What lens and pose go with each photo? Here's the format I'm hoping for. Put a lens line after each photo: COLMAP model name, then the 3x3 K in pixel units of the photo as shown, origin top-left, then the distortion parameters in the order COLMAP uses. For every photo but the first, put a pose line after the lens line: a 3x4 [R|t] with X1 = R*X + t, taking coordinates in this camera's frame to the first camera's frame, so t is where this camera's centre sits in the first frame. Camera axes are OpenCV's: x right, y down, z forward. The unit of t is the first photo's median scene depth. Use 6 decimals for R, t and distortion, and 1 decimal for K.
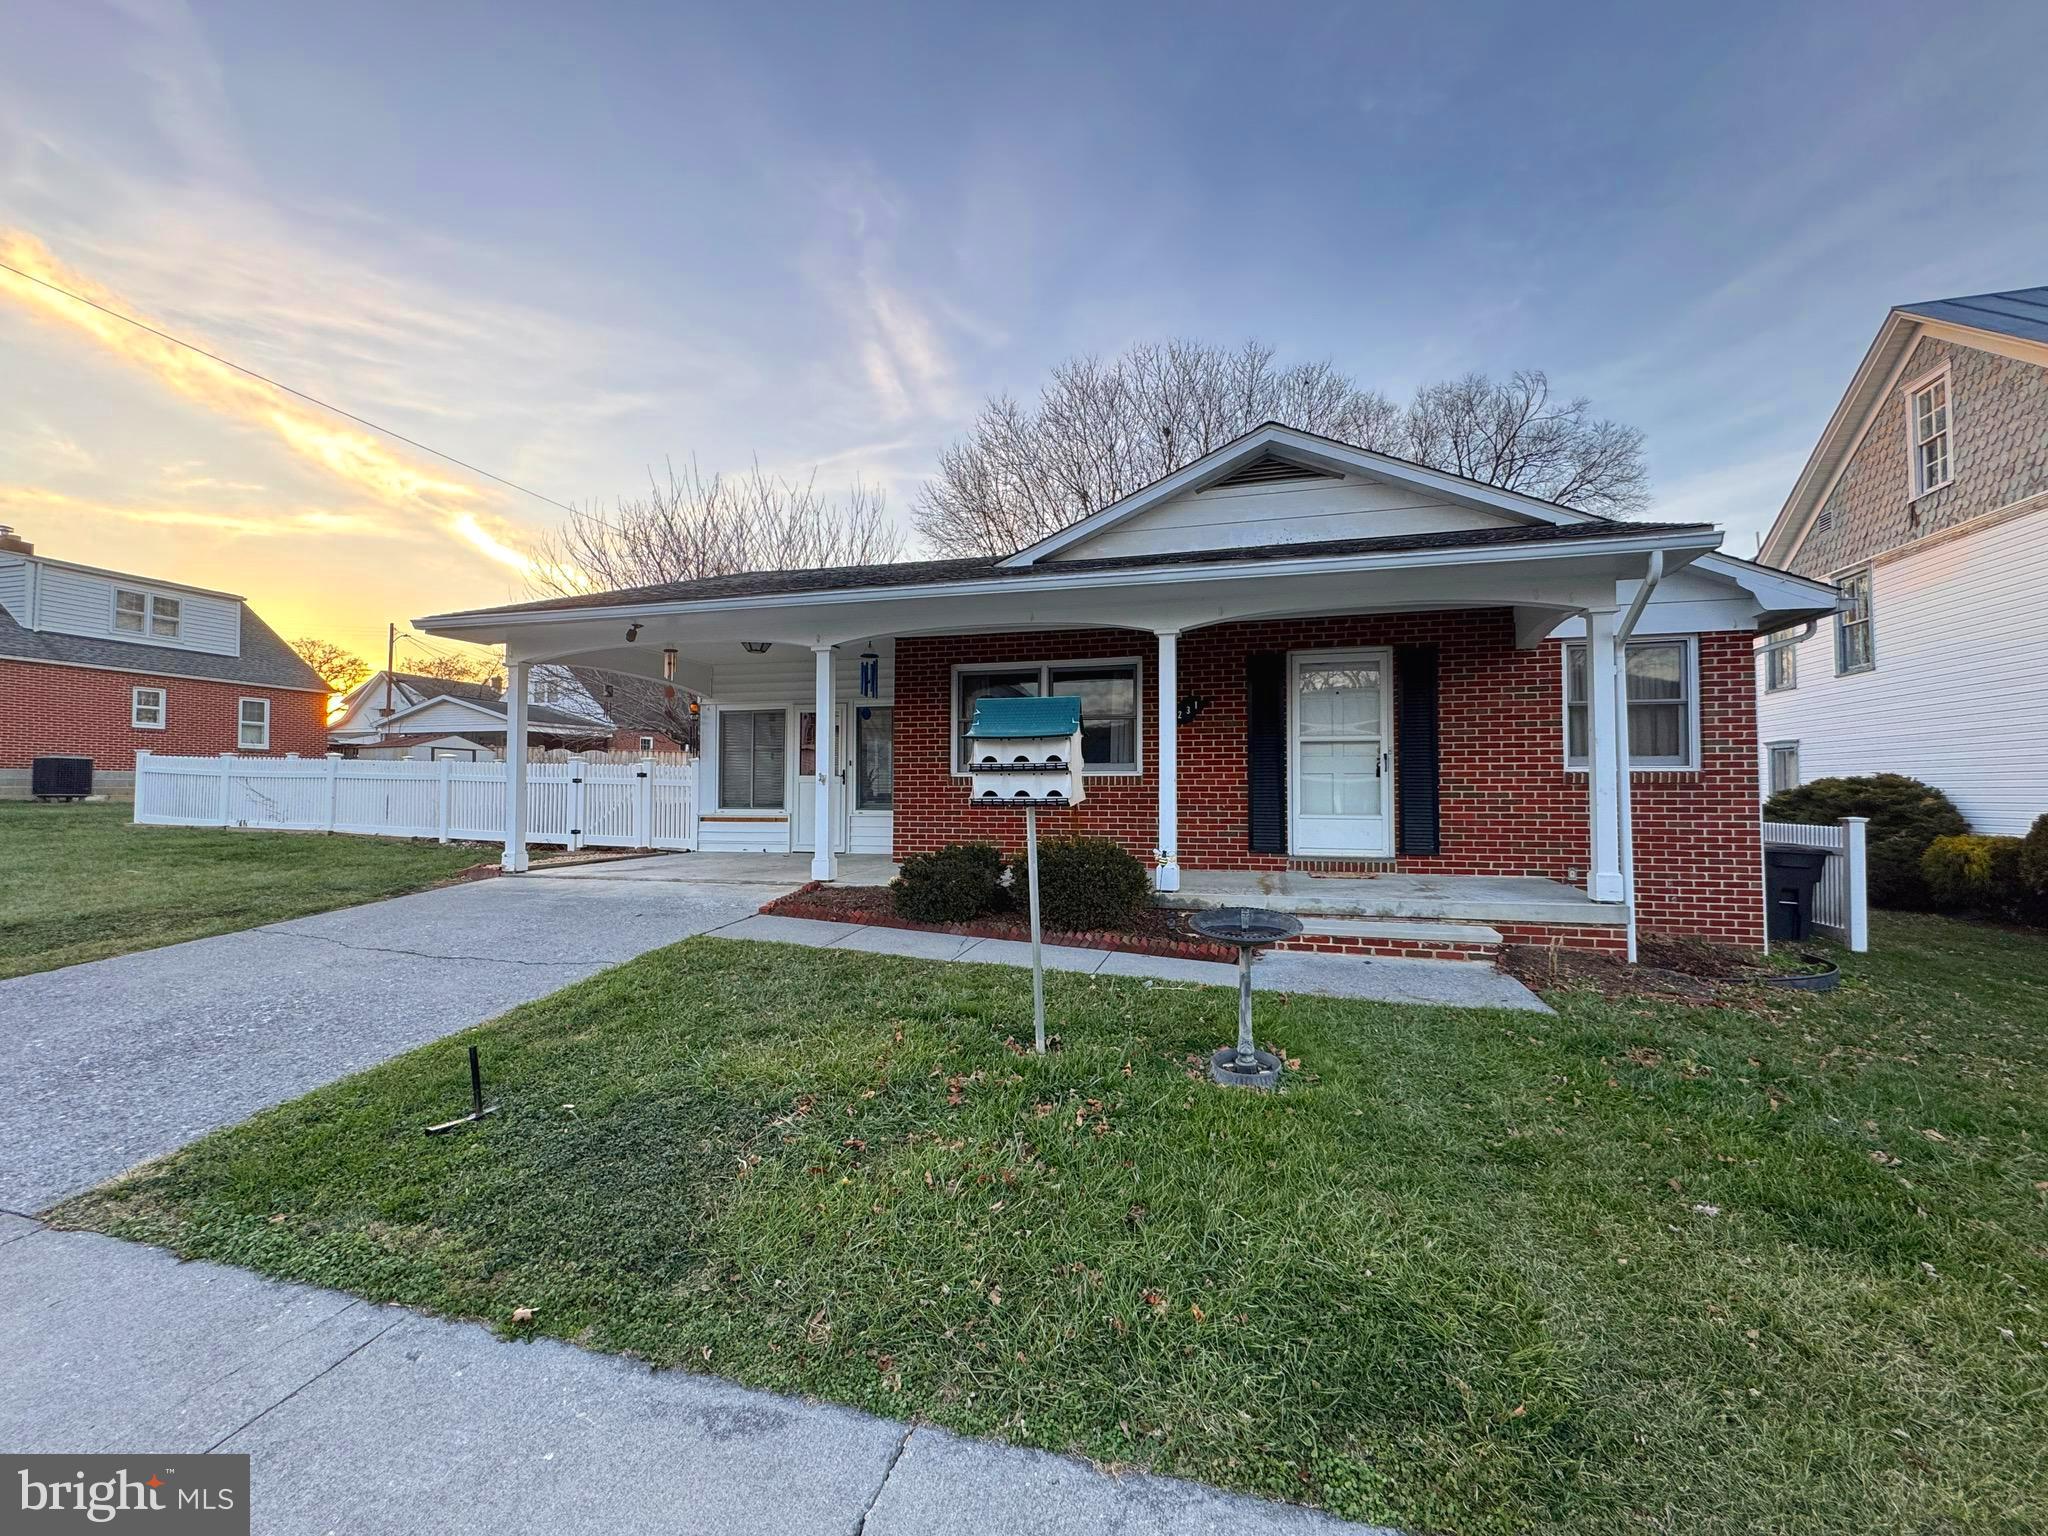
lens RADIAL K [[843.7, 0, 1024.5], [0, 843.7, 766.5], [0, 0, 1]] dist [-0.002720, -0.000413]
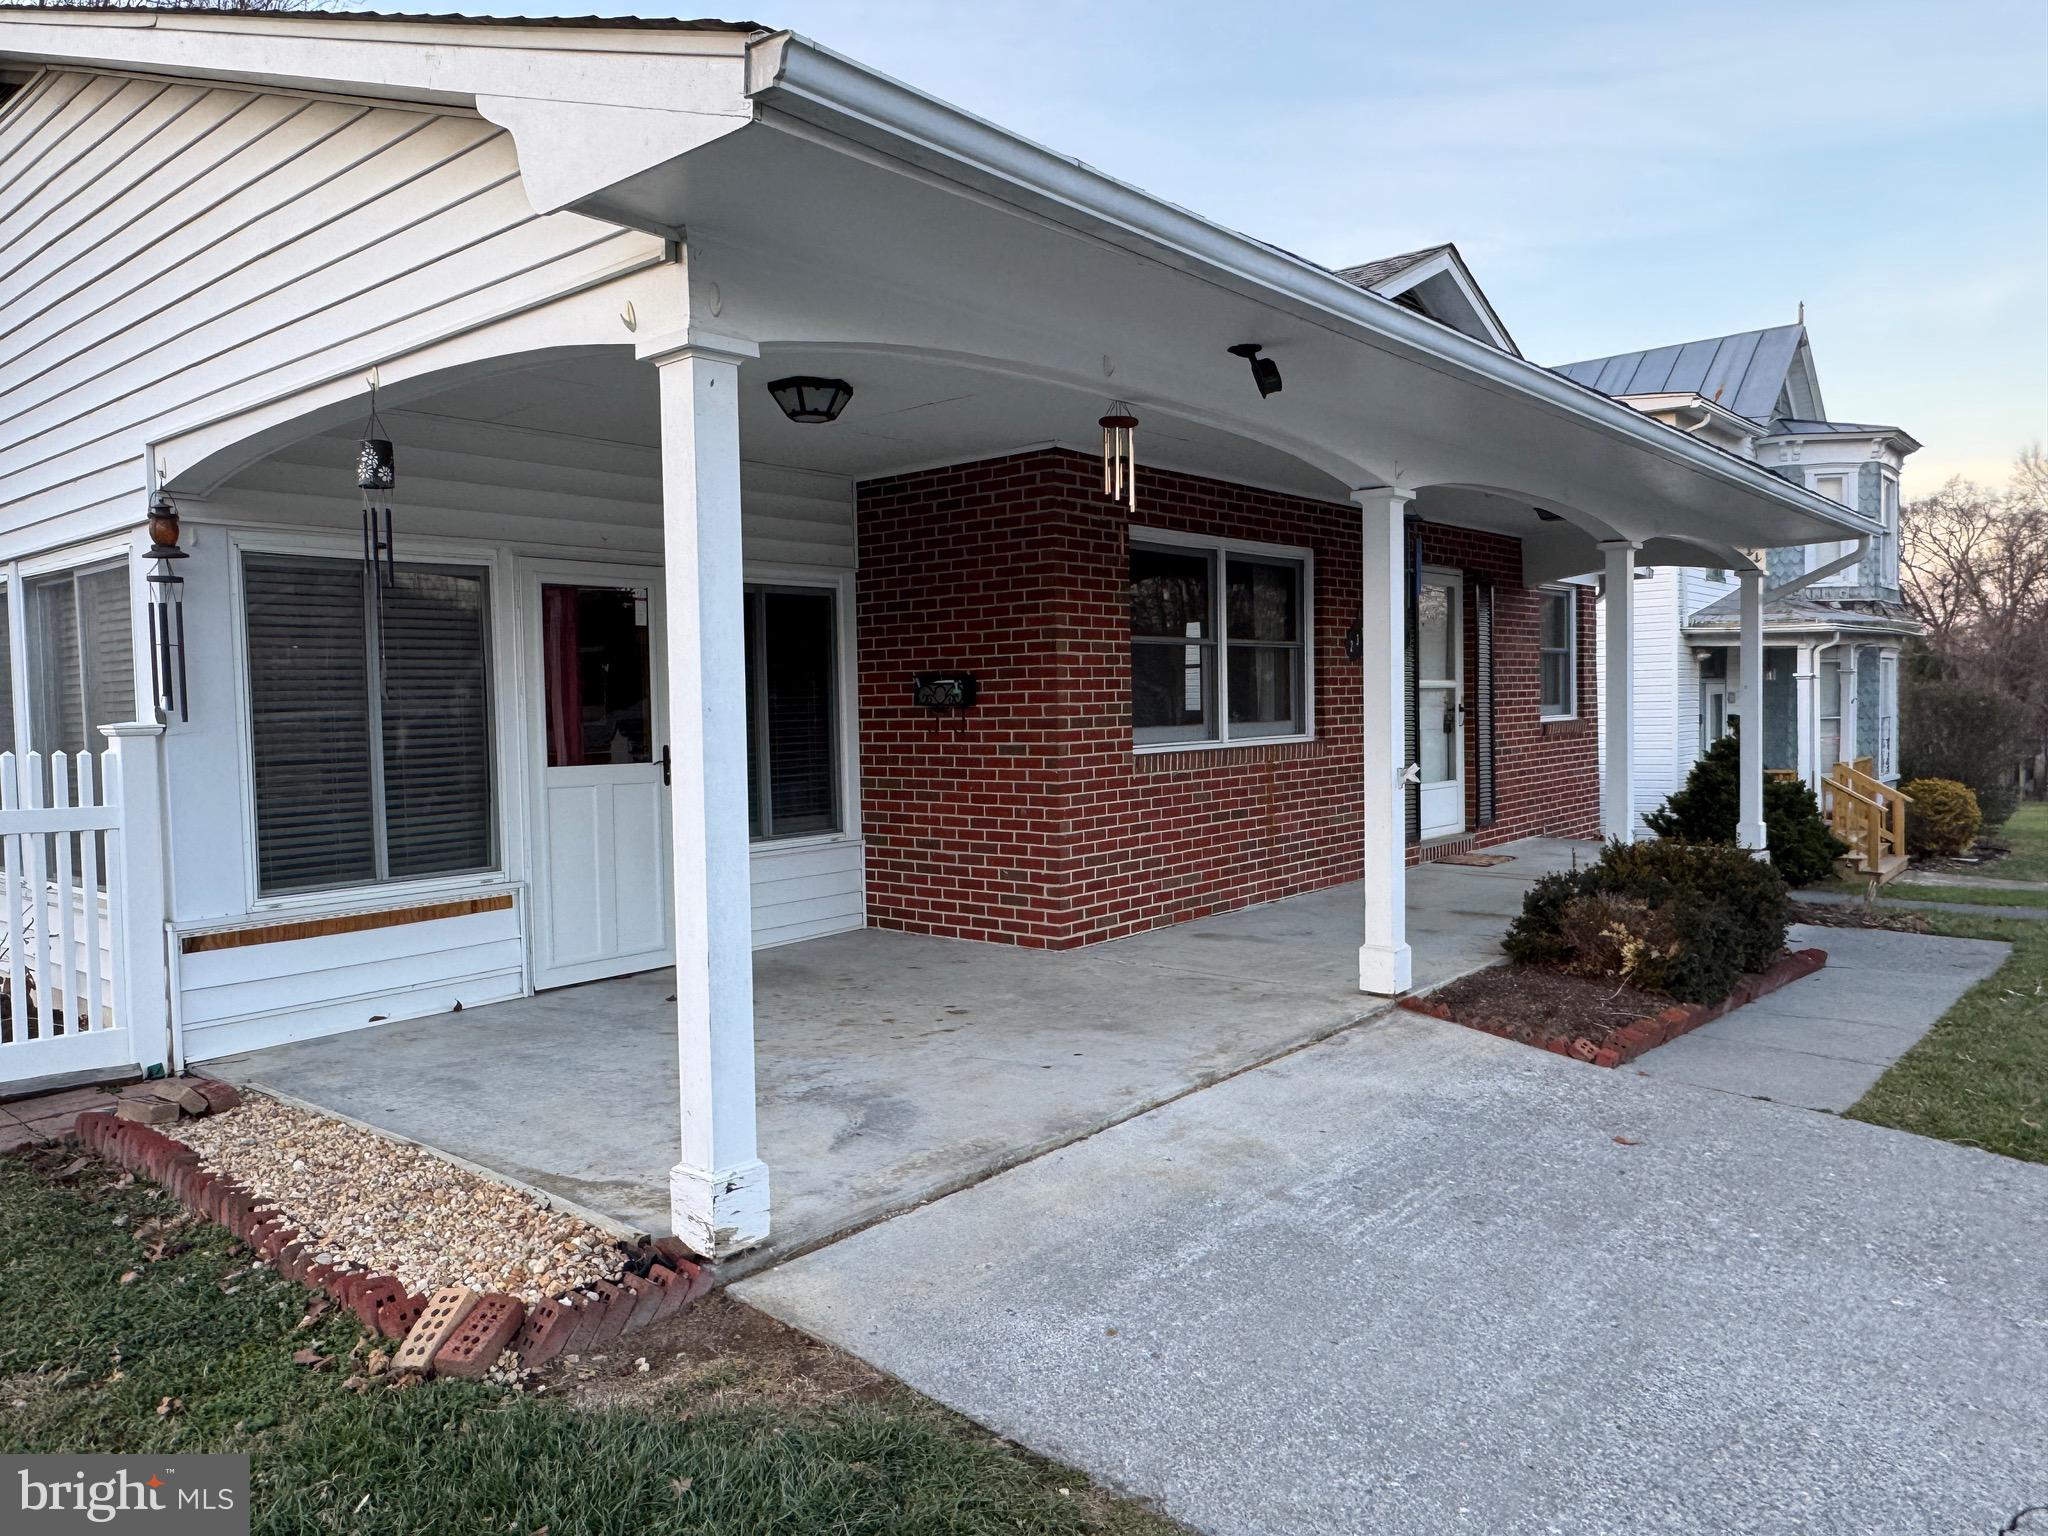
lens RADIAL K [[1409.3, 0, 1010.4], [0, 1409.3, 764.2], [0, 0, 1]] dist [-0.011130, -0.000388]
pose [[0.429364, -0.049408, 0.901779, -0.929935], [-0.004923, 0.998360, 0.057044, -0.031511], [-0.903118, -0.028932, 0.428416, 0.777857]]
